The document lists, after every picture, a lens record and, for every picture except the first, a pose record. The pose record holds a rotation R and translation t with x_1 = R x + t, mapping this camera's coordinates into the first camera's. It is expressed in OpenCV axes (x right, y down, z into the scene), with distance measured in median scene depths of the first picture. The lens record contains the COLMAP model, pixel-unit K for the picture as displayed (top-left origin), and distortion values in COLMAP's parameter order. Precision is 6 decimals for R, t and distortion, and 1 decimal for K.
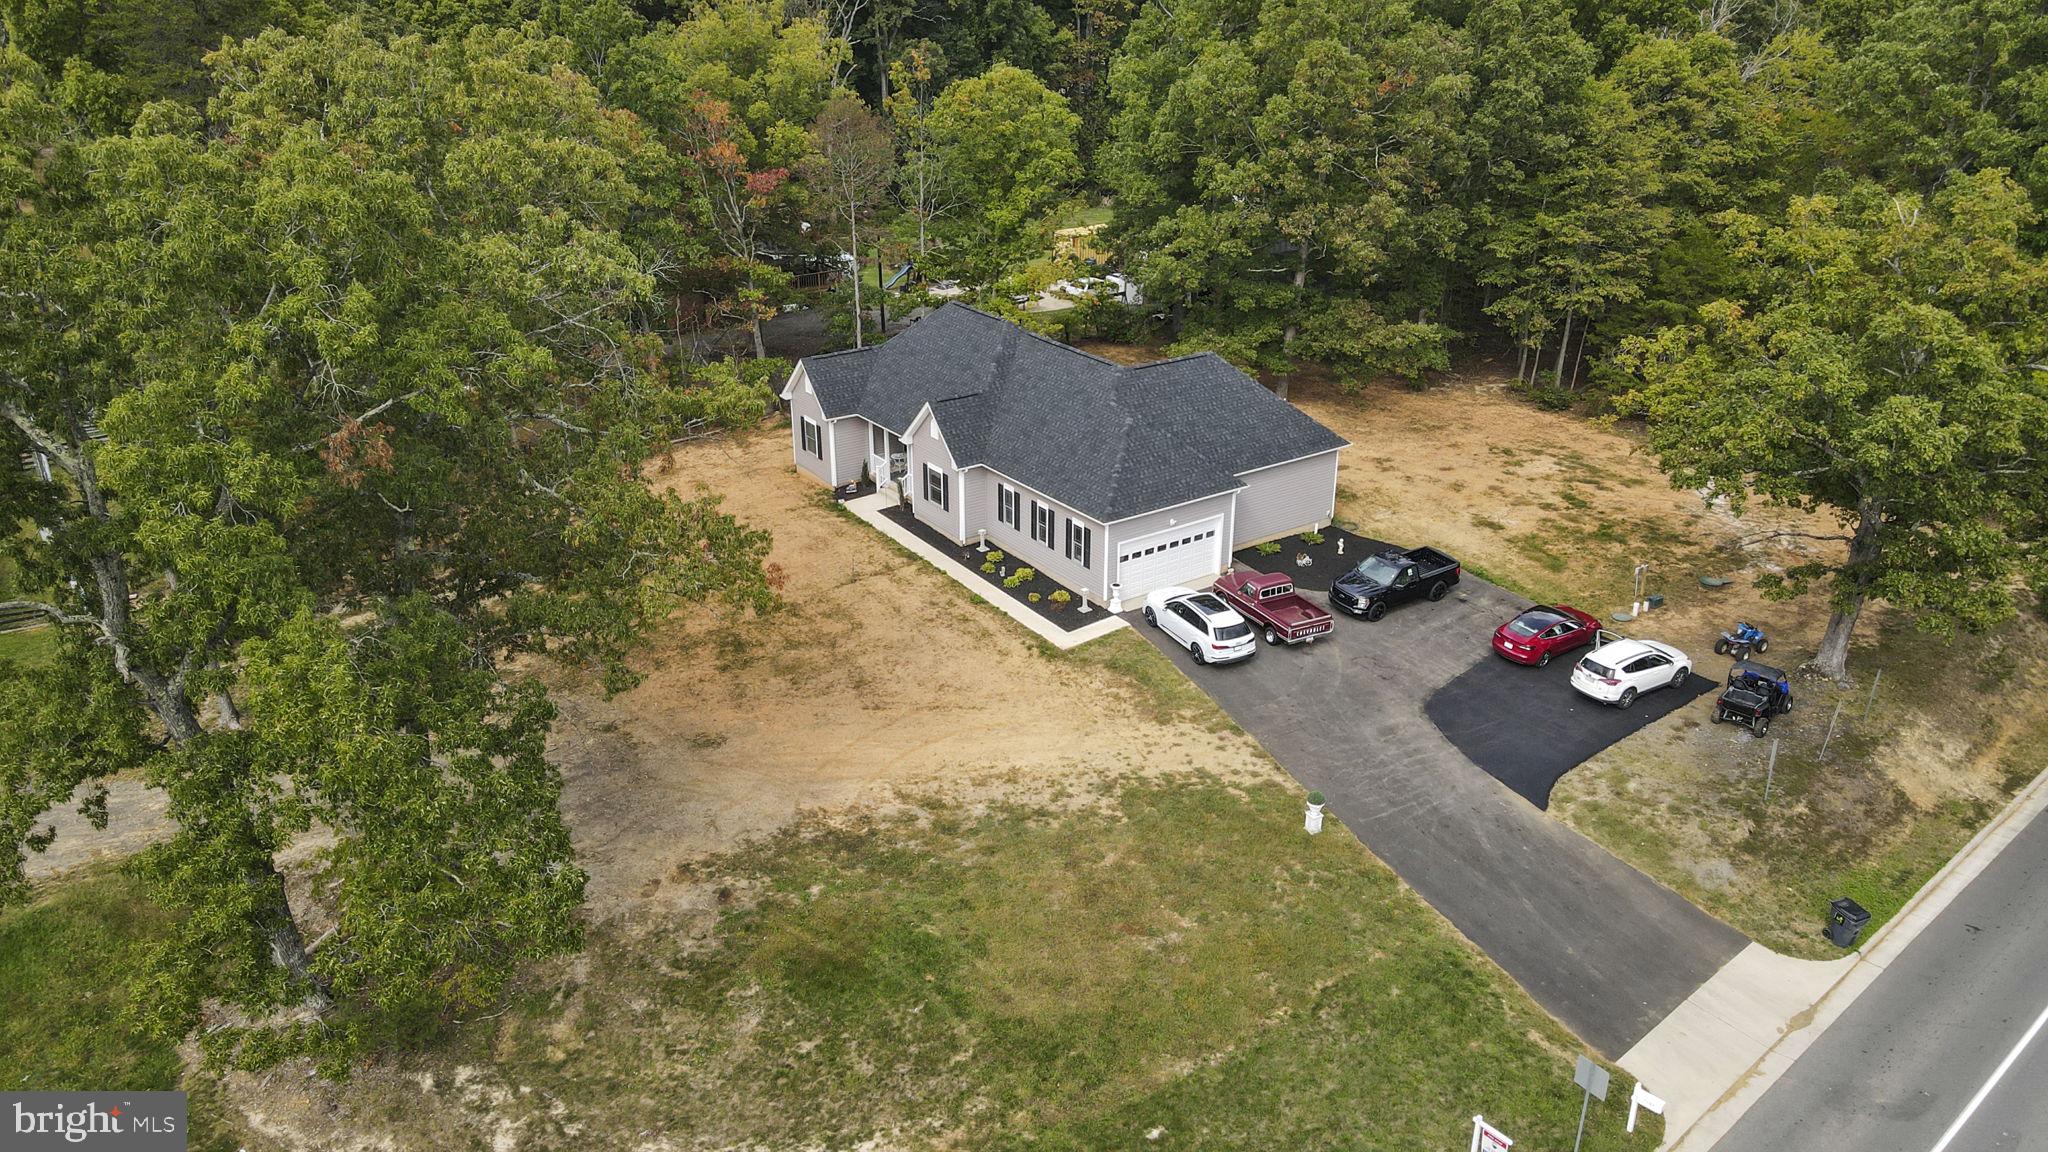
lens RADIAL K [[1522.1, 0, 1015.8], [0, 1522.1, 565.5], [0, 0, 1]] dist [0.008390, 0.023773]
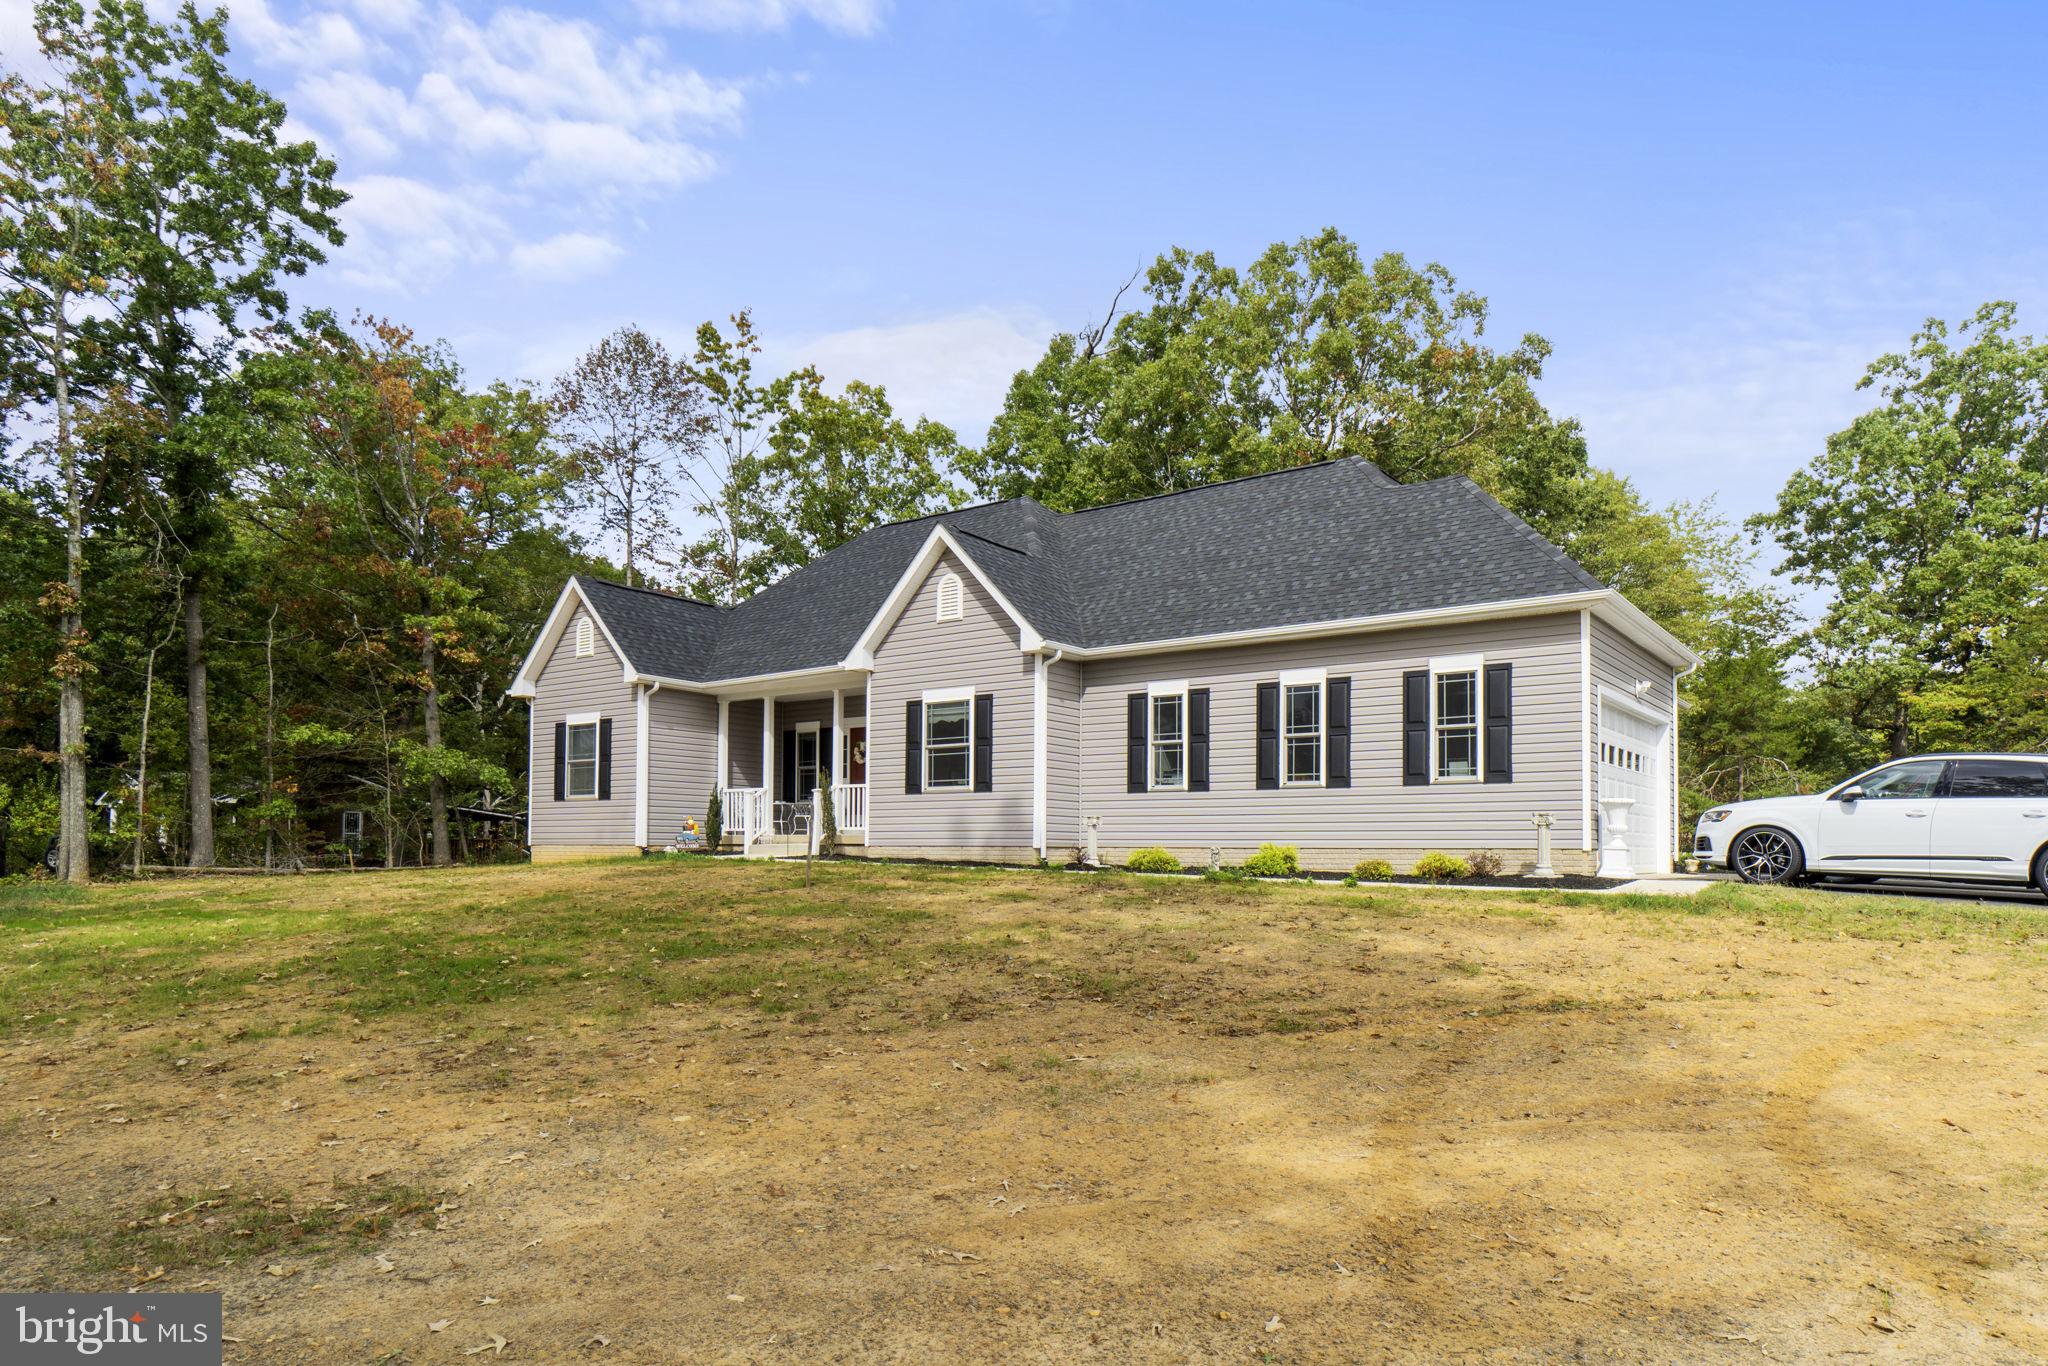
lens RADIAL K [[1279.2, 0, 1035.5], [0, 1279.2, 797.8], [0, 0, 1]] dist [0.001108, -0.008262]
pose [[0.945932, 0.021253, 0.323669, -0.160466], [0.118180, 0.906682, -0.404920, 0.118231], [-0.302071, 0.421278, 0.855148, 0.793308]]
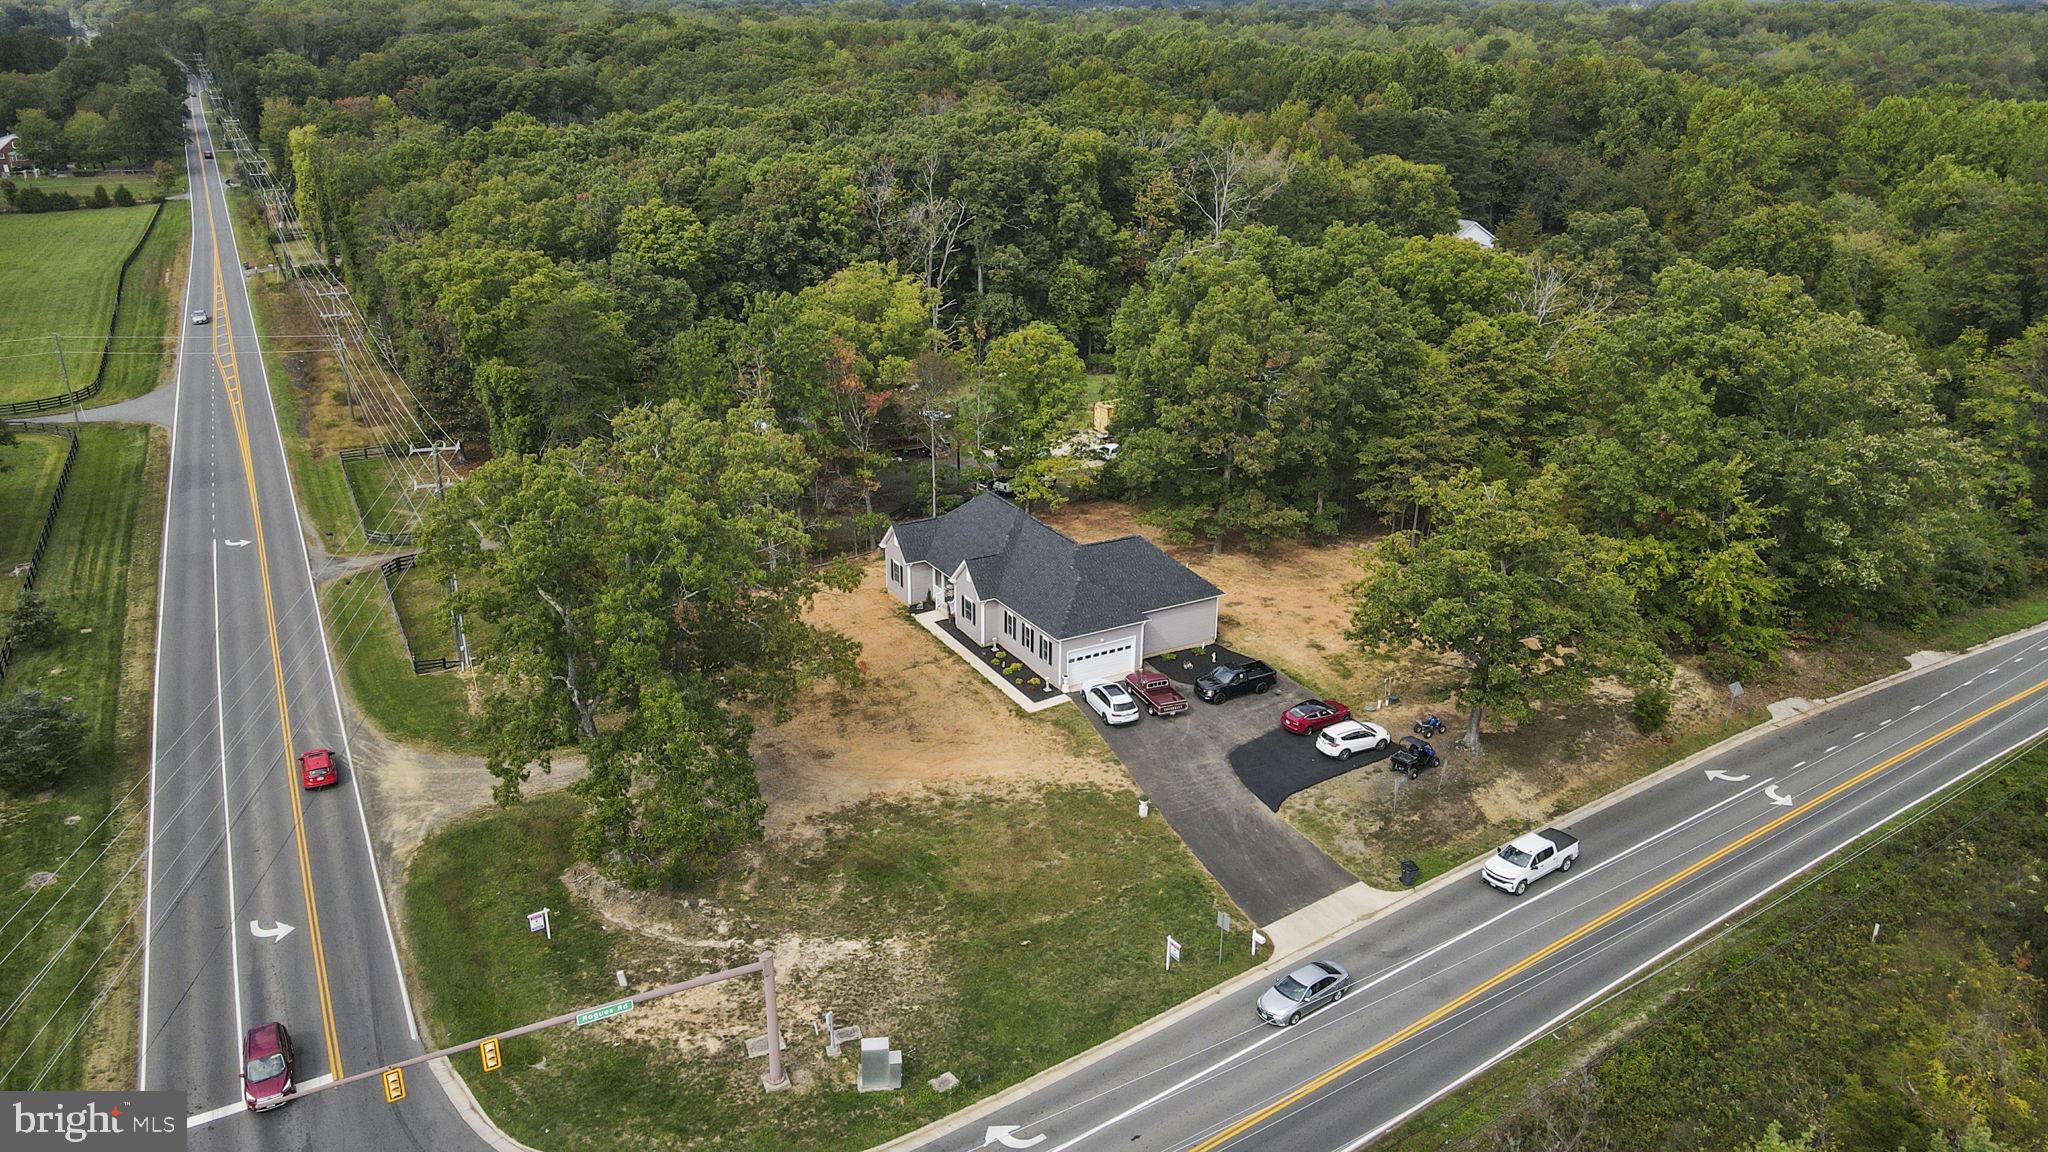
lens RADIAL K [[1522.1, 0, 1012.0], [0, 1522.1, 575.7], [0, 0, 1]] dist [0.008390, 0.023773]
pose [[0.995942, 0.037169, -0.081965, 0.142703], [-0.040117, 0.998595, -0.034621, -0.038216], [0.080563, 0.037769, 0.996034, -0.703513]]
